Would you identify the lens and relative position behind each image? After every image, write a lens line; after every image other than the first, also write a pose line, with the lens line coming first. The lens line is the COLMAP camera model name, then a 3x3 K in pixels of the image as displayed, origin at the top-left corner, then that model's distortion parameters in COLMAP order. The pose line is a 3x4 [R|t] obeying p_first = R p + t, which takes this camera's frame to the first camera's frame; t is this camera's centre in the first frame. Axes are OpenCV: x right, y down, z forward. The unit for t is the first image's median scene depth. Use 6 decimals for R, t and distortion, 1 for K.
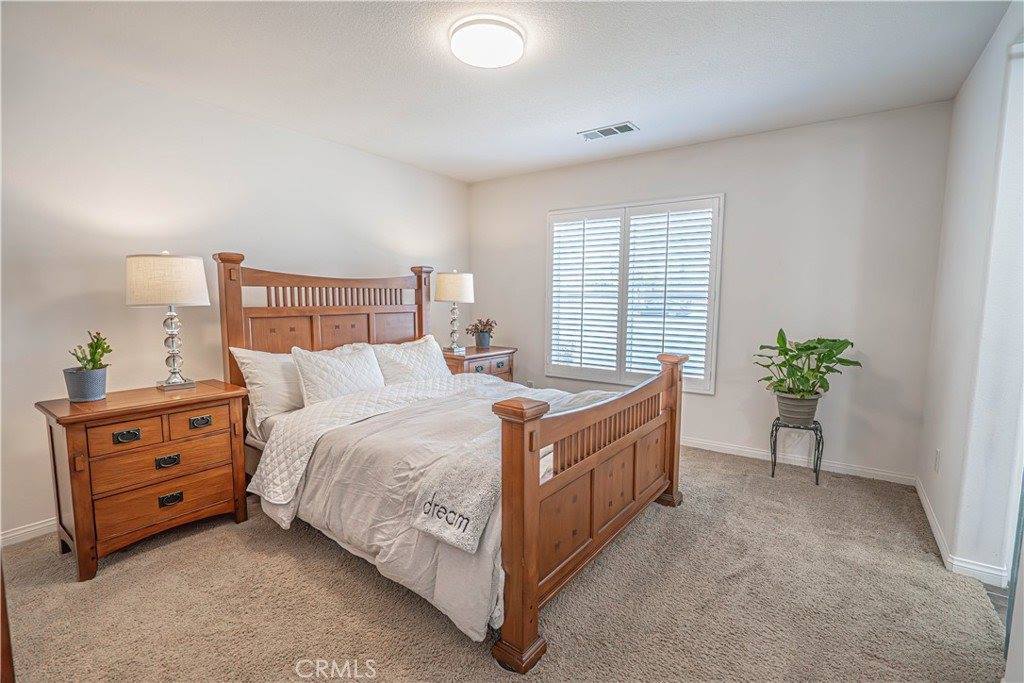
lens RADIAL K [[463.4, 0, 508.6], [0, 463.4, 344.5], [0, 0, 1]] dist [-0.004768, 0.000748]
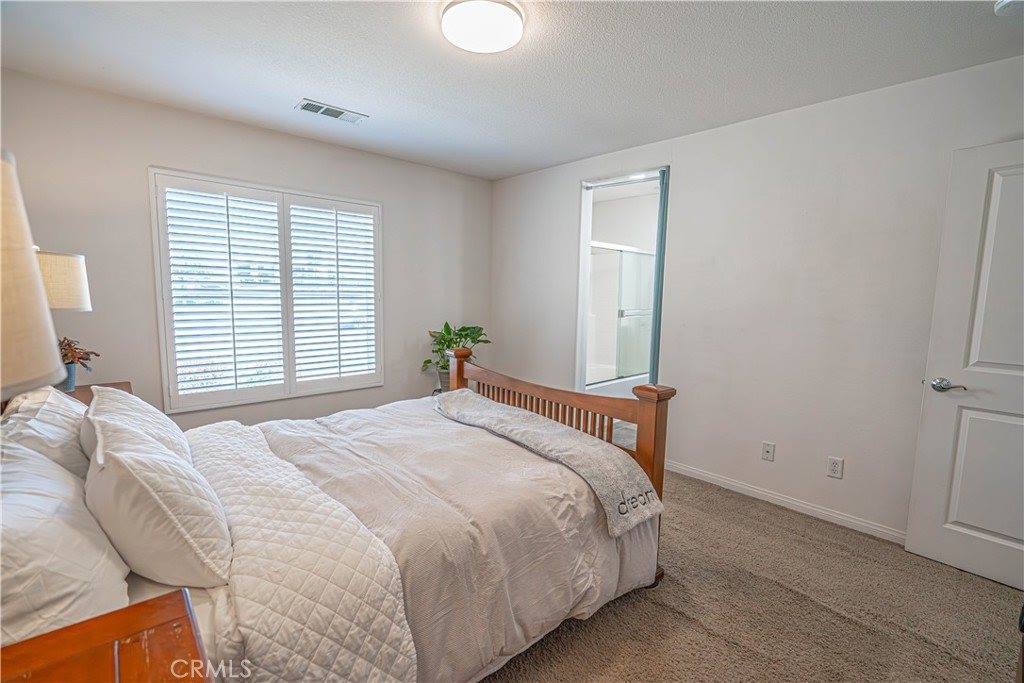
lens RADIAL K [[463.4, 0, 508.8], [0, 463.4, 345.9], [0, 0, 1]] dist [-0.004768, 0.000748]
pose [[0.202398, -0.117474, 0.972232, -0.533506], [0.083088, 0.991259, 0.102476, -0.068389], [-0.975772, 0.060040, 0.210389, 0.432593]]
